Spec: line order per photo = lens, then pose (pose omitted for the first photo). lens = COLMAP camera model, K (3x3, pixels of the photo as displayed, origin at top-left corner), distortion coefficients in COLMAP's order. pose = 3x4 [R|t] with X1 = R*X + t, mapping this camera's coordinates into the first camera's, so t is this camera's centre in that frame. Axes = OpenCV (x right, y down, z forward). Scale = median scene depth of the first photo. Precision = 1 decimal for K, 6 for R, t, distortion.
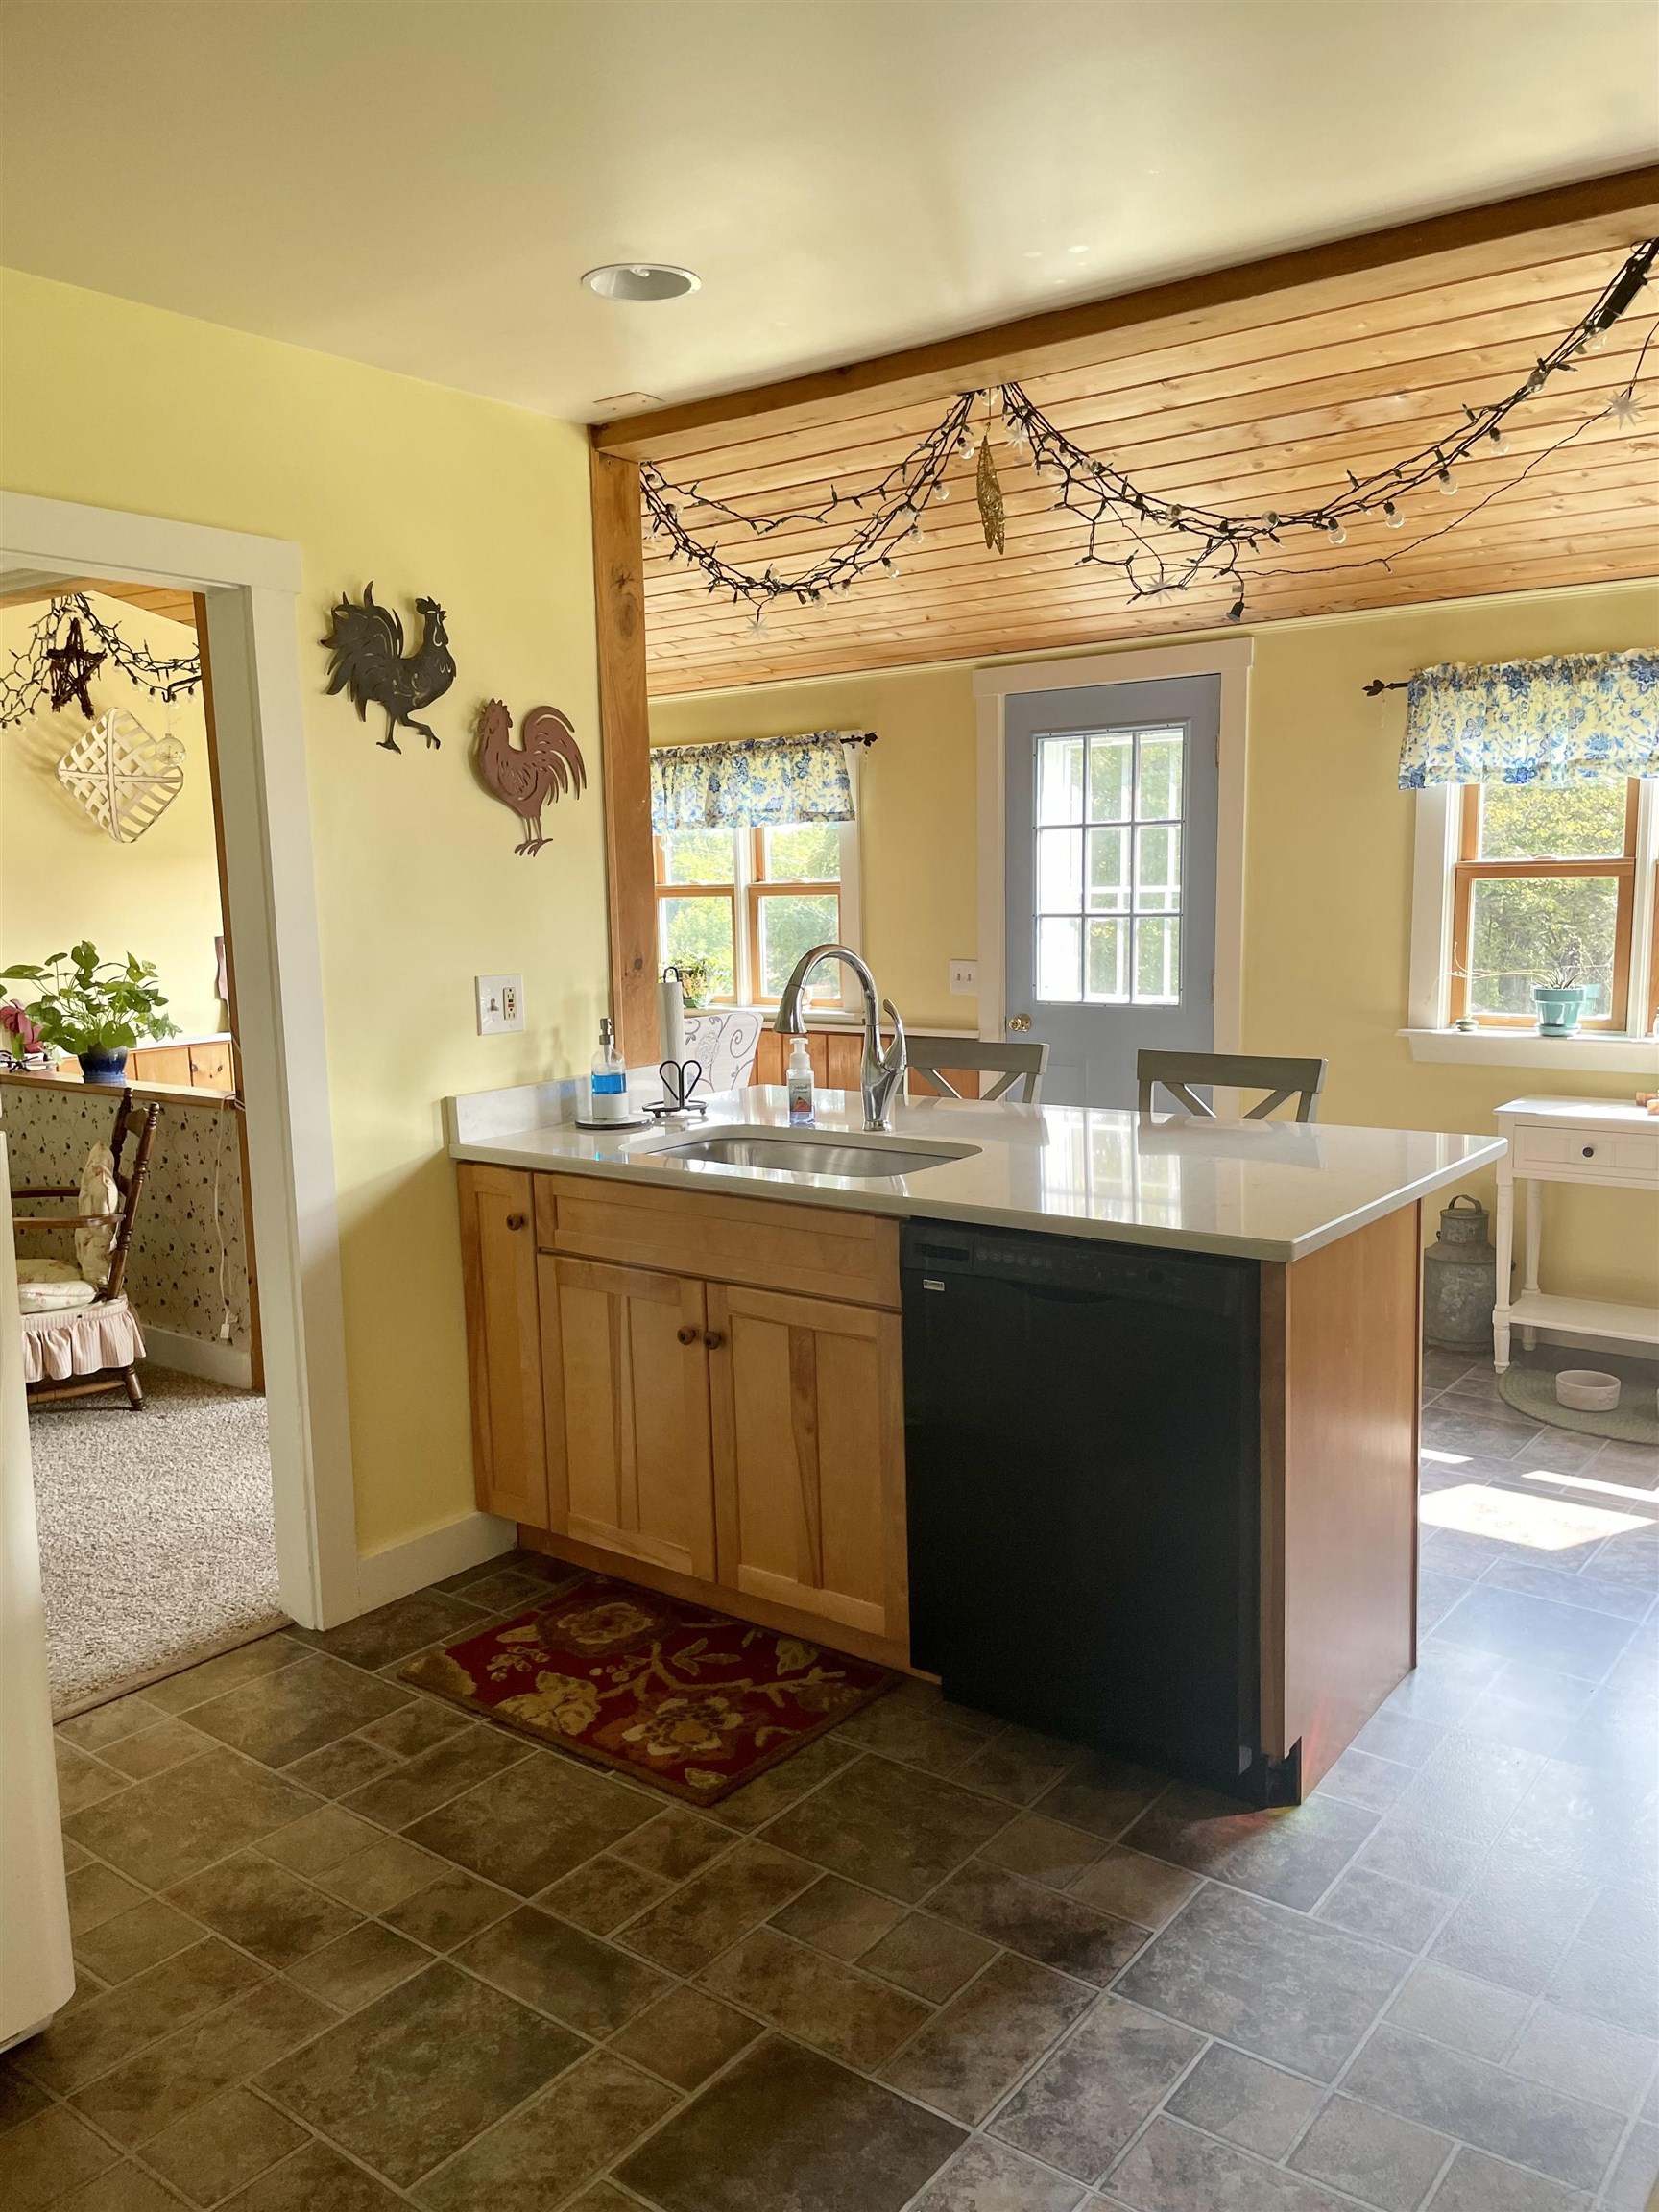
lens RADIAL K [[1674.2, 0, 846.8], [0, 1674.2, 1108.7], [0, 0, 1]] dist [0.072982, -0.090506]
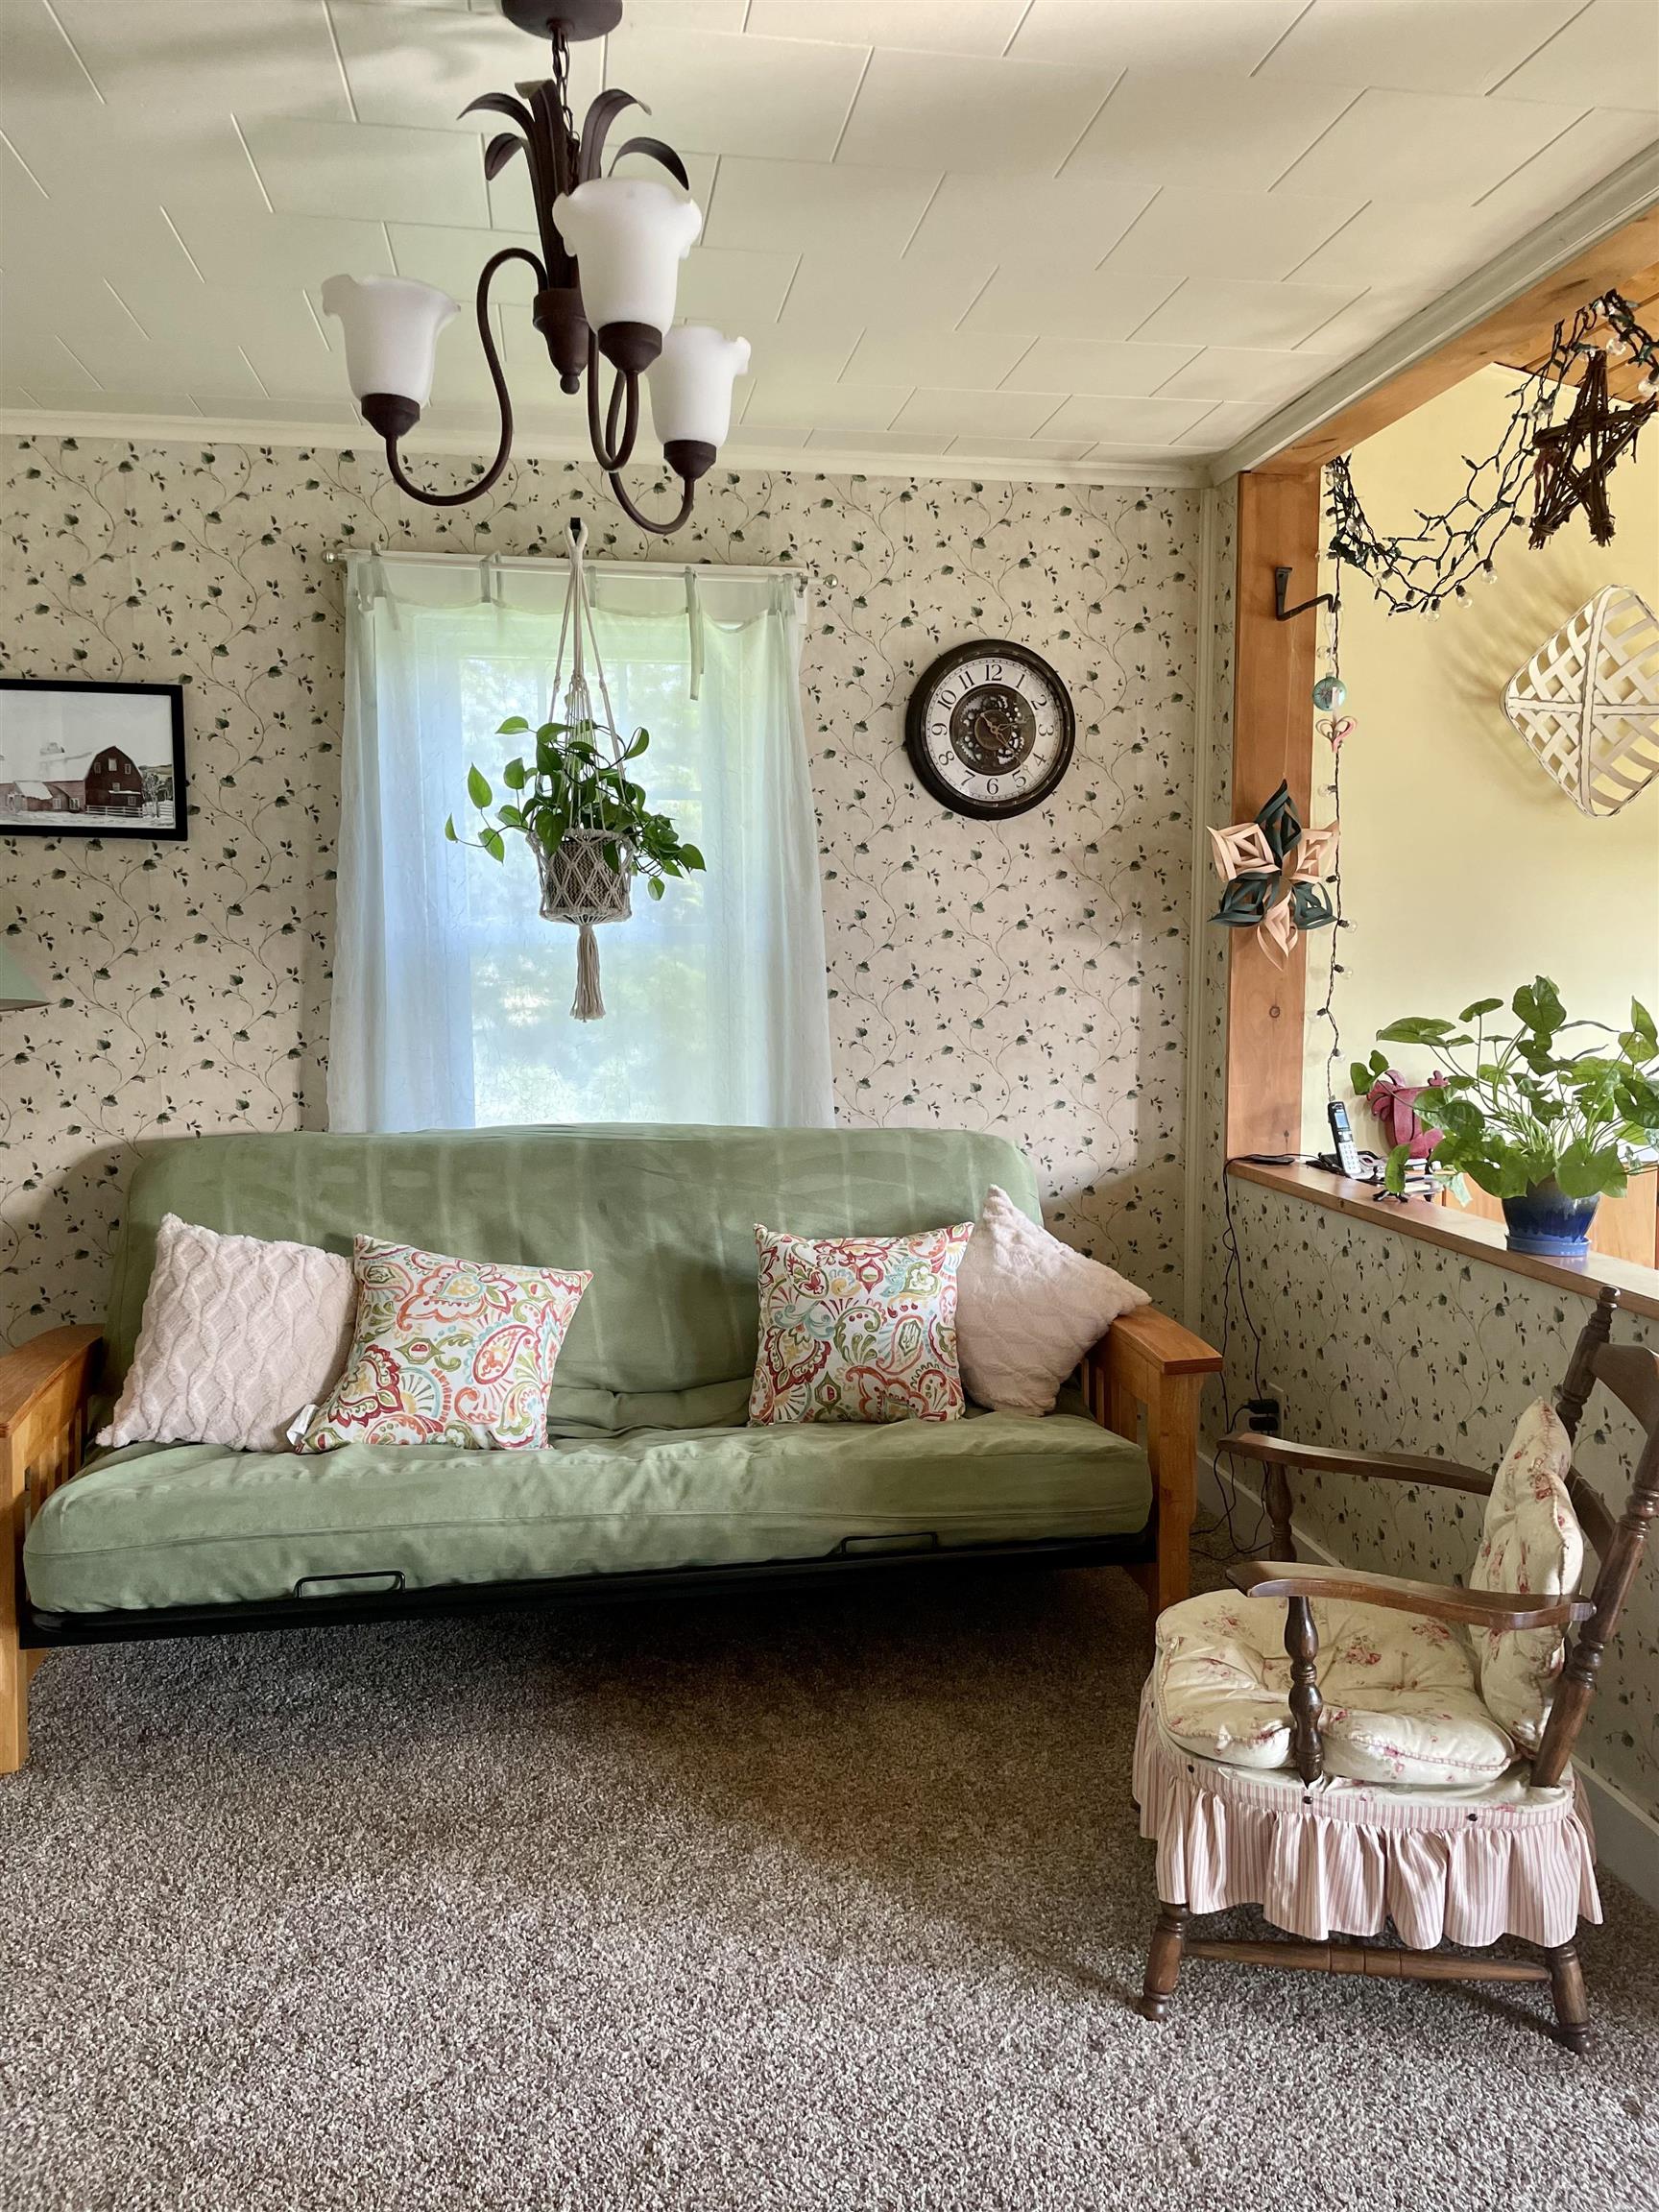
lens RADIAL K [[1674.2, 0, 831.9], [0, 1674.2, 1126.4], [0, 0, 1]] dist [0.072982, -0.090506]
pose [[0.719786, 0.090943, -0.688213, -0.244460], [-0.103236, 0.994381, 0.023429, -0.043146], [0.686476, 0.054184, 0.725130, 0.475702]]
